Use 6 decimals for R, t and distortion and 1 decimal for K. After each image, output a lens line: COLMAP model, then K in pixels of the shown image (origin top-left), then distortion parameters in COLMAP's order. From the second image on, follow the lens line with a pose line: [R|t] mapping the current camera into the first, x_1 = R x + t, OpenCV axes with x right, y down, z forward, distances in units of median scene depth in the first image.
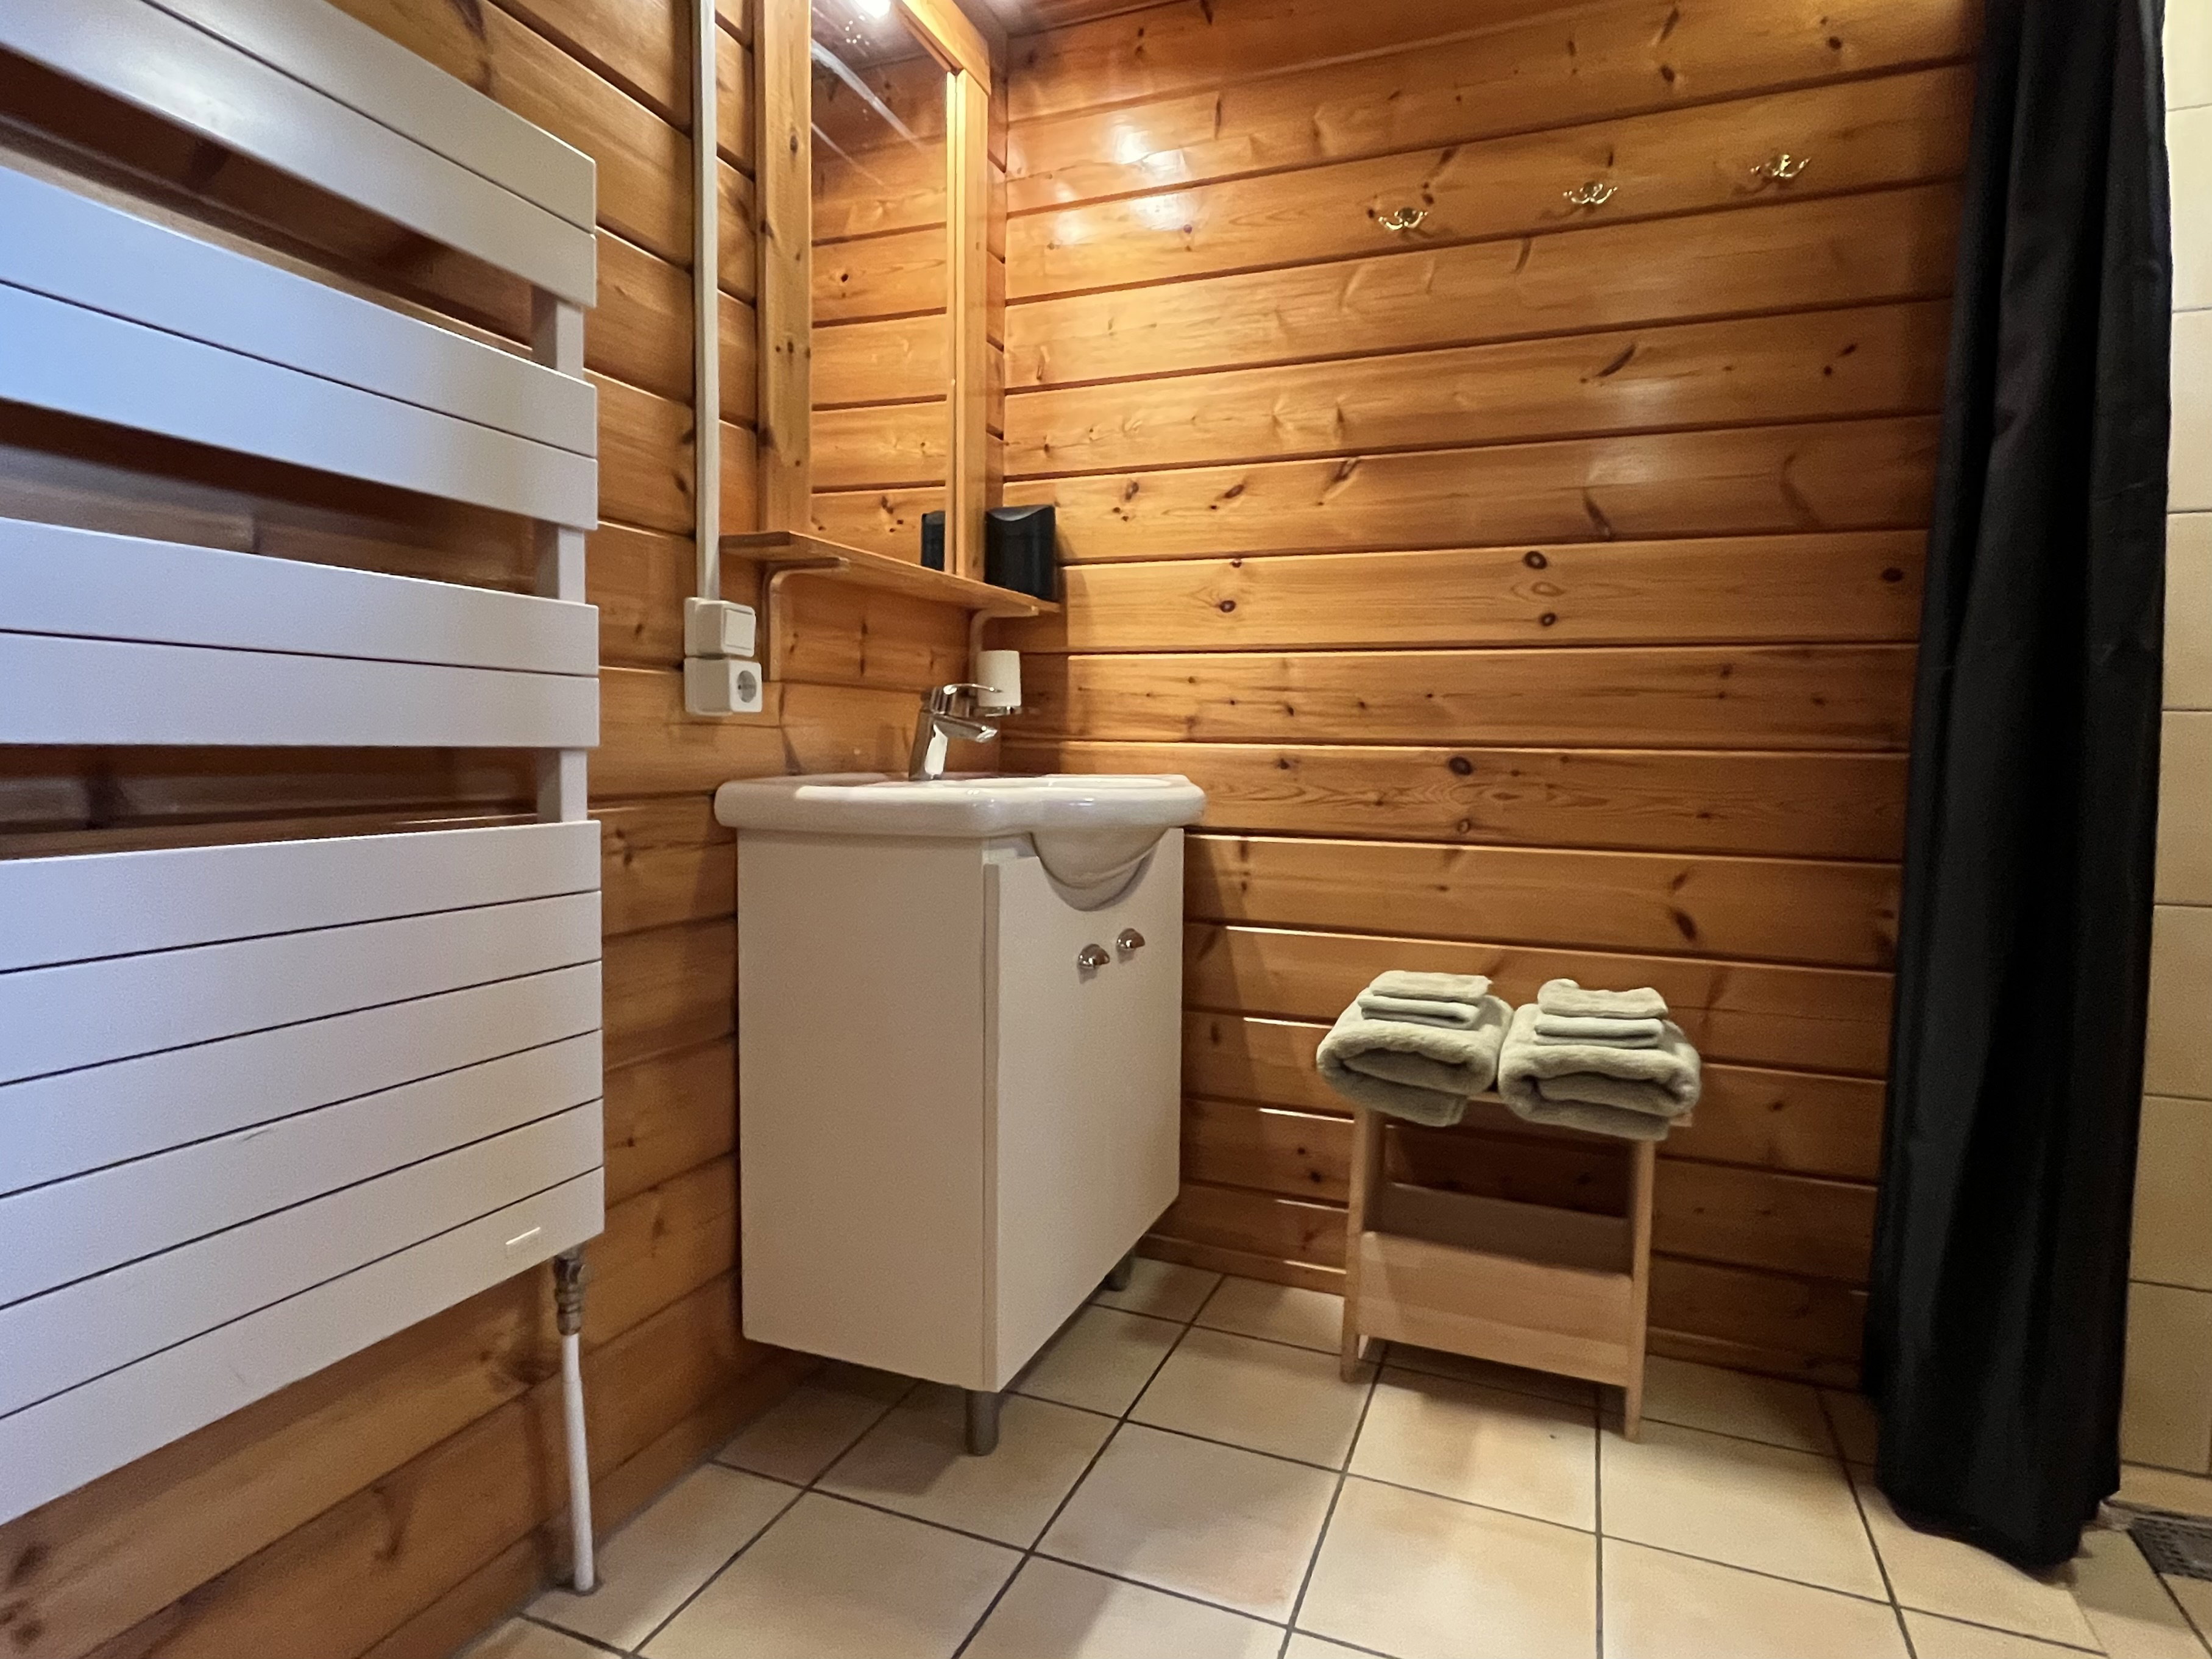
lens RADIAL K [[1171.8, 0, 1068.0], [0, 1171.8, 830.1], [0, 0, 1]] dist [0.001127, 0.000383]
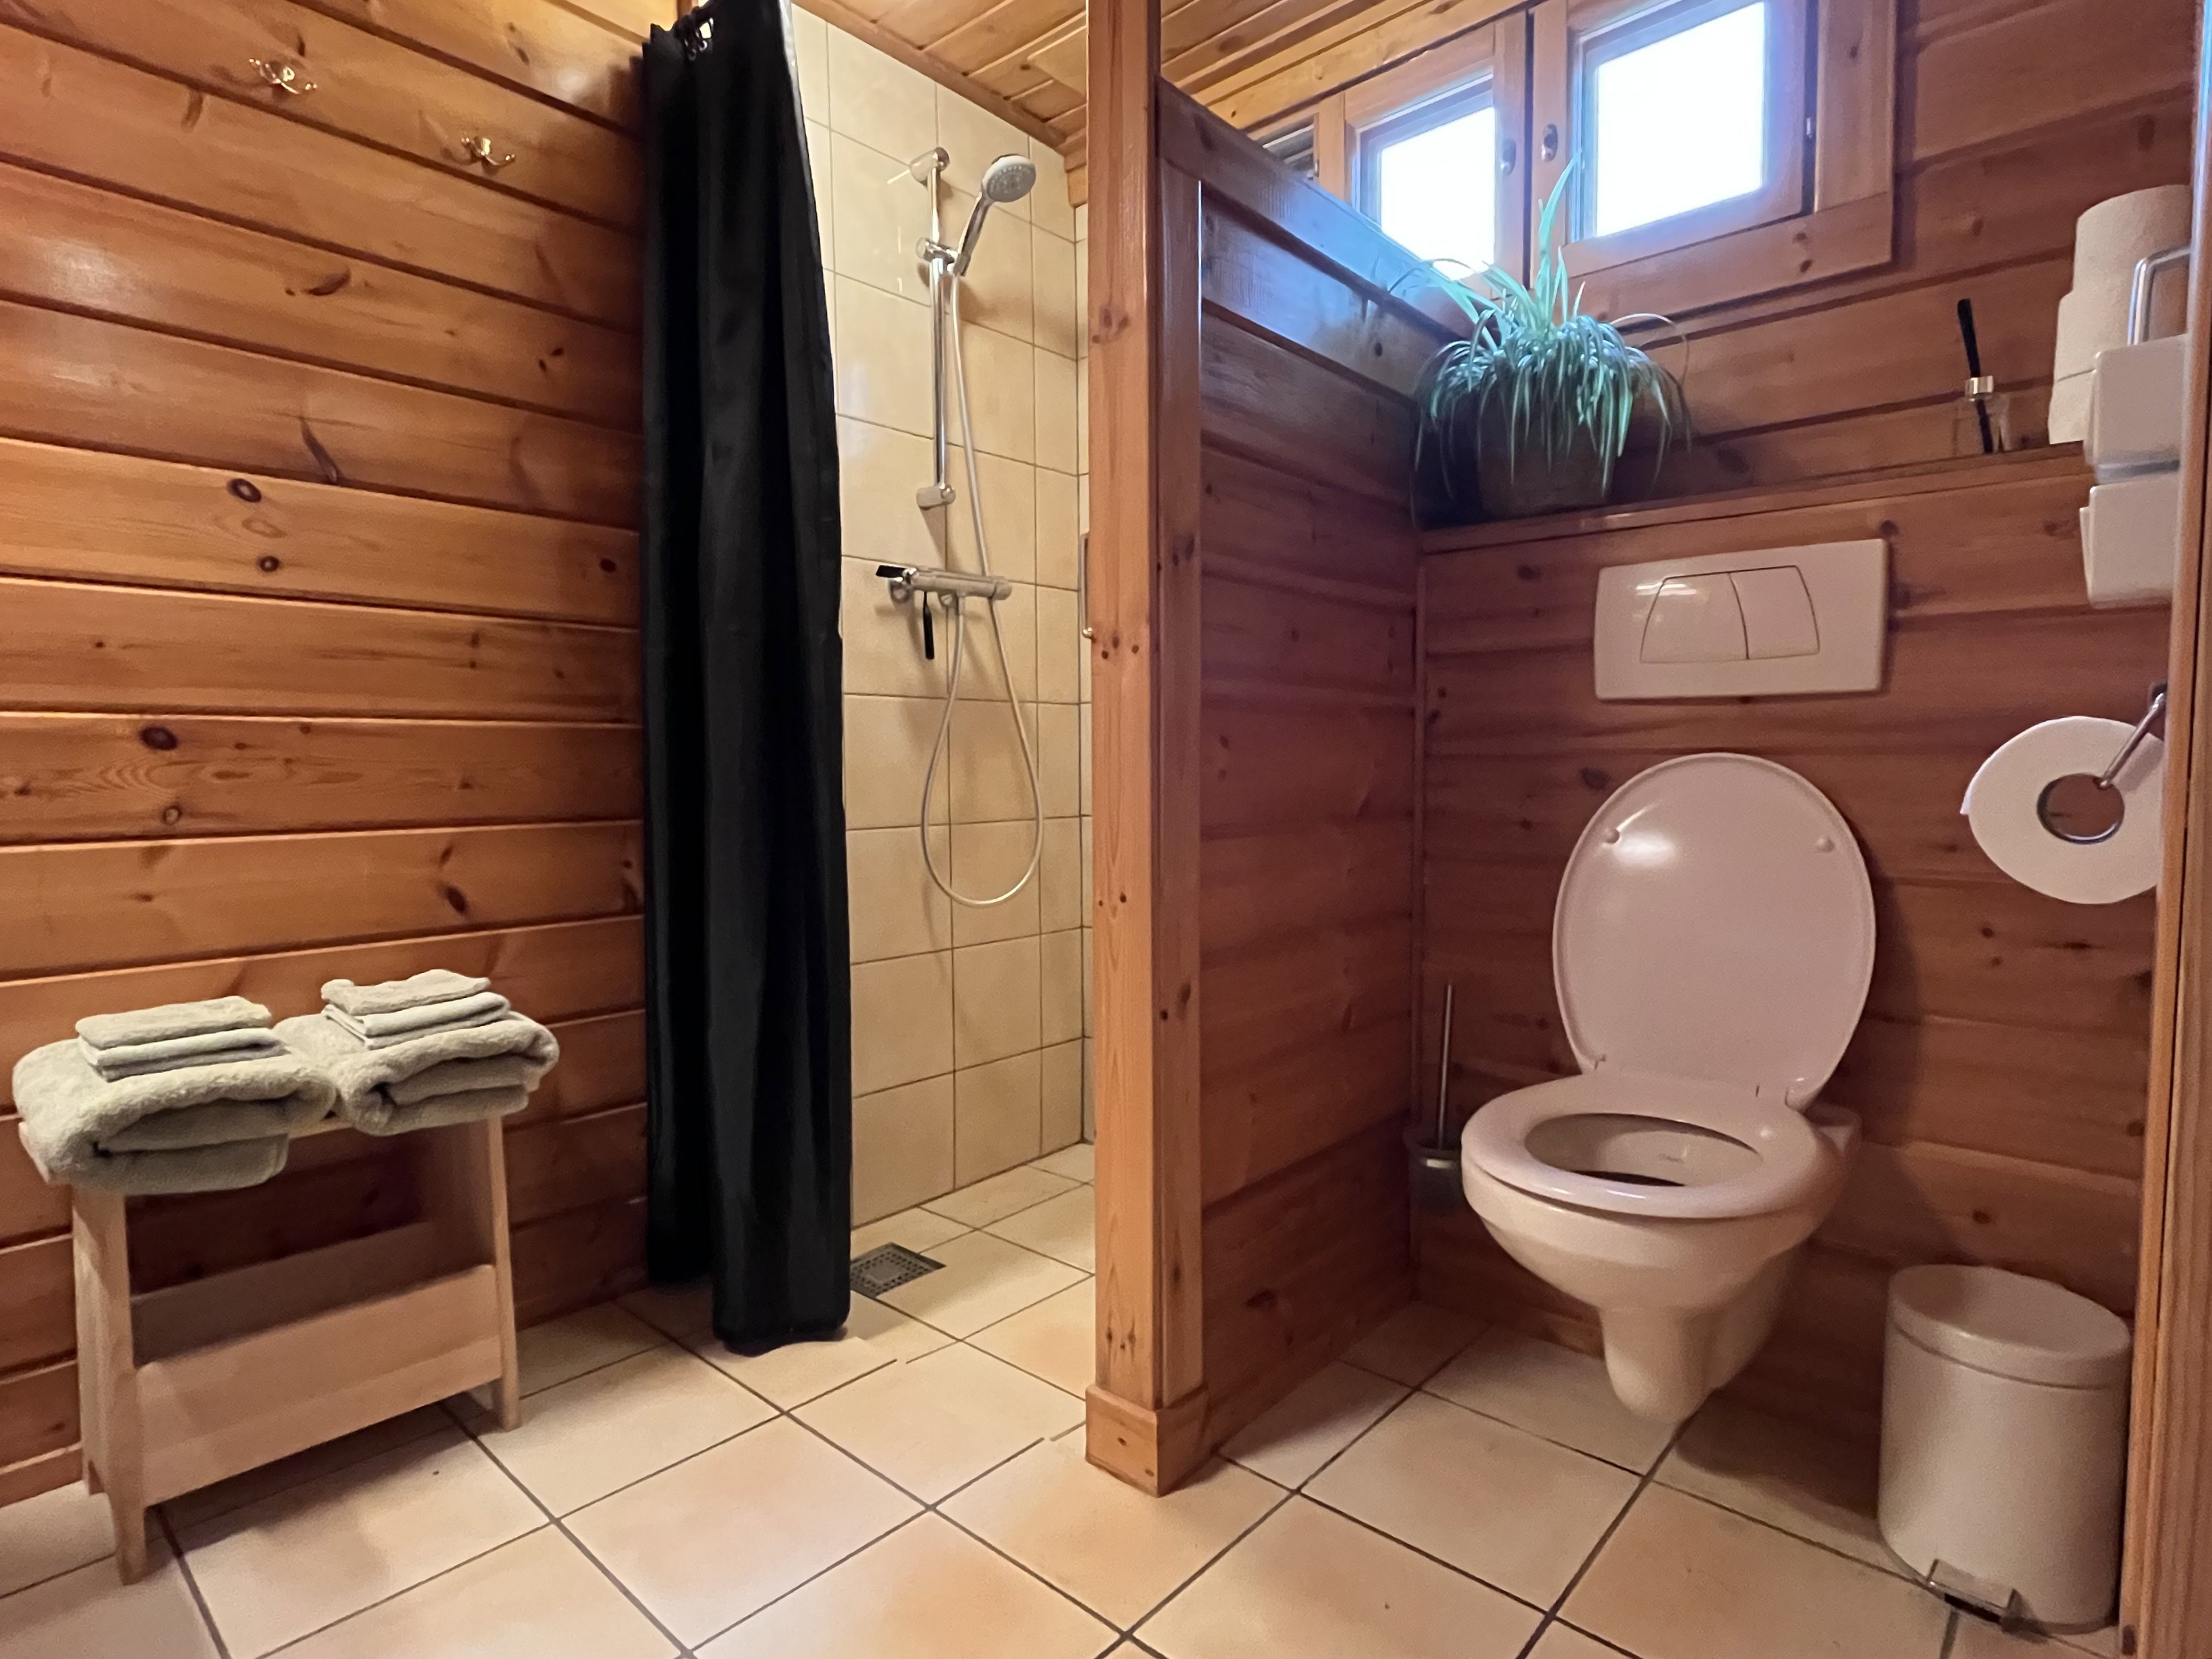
lens RADIAL K [[1171.9, 0, 1068.0], [0, 1171.9, 830.1], [0, 0, 1]] dist [0.001127, 0.000383]
pose [[0.370173, -0.070552, 0.926280, -0.193288], [0.074095, 0.996177, 0.046265, 0.017290], [-0.926003, 0.051507, 0.373985, 0.173638]]
